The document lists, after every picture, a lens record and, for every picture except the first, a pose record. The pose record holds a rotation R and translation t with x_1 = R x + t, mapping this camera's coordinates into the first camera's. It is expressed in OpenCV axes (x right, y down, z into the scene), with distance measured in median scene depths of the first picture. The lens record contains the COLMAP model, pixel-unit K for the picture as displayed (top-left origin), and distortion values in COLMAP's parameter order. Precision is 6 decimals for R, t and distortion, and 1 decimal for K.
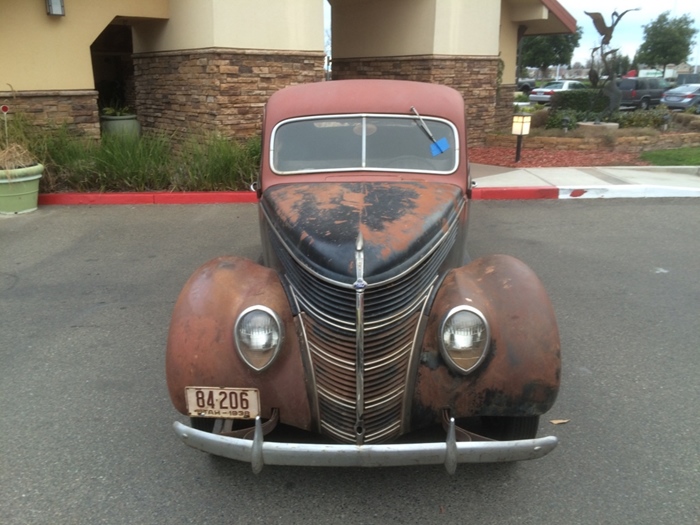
lens RADIAL K [[612.1, 0, 348.4], [0, 612.1, 263.8], [0, 0, 1]] dist [0.056394, -0.062332]
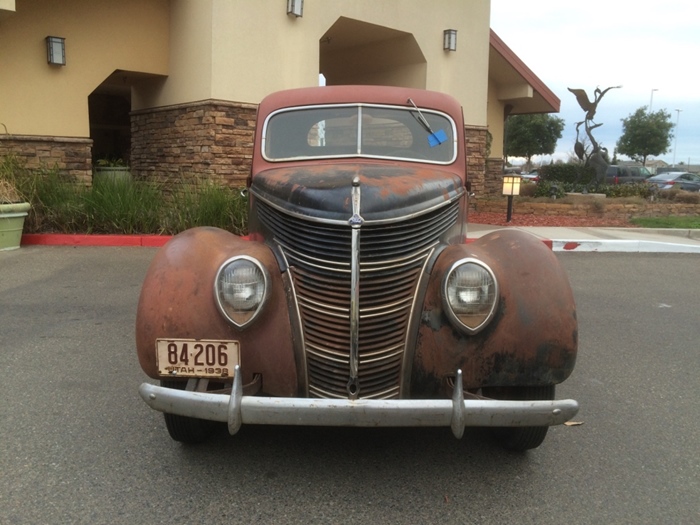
lens RADIAL K [[610.2, 0, 346.7], [0, 610.2, 261.0], [0, 0, 1]] dist [0.068699, -0.082145]
pose [[0.999759, 0.017585, 0.013143, -0.004861], [-0.015479, 0.989166, -0.145983, 0.186329], [-0.015567, 0.145745, 0.989200, 0.094744]]
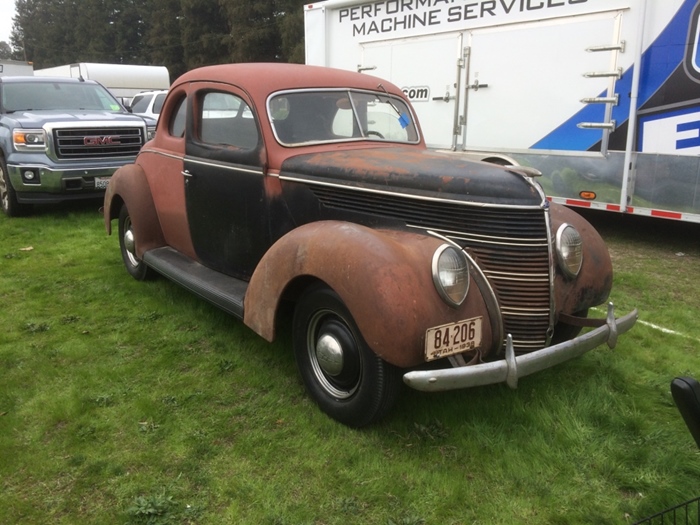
lens RADIAL K [[592.7, 0, 351.7], [0, 592.7, 262.1], [0, 0, 1]] dist [0.080085, -0.014477]
pose [[0.790781, -0.137754, 0.596397, -0.788835], [0.171848, 0.985123, -0.000317, 0.064887], [-0.587481, 0.102740, 0.802689, 0.264821]]
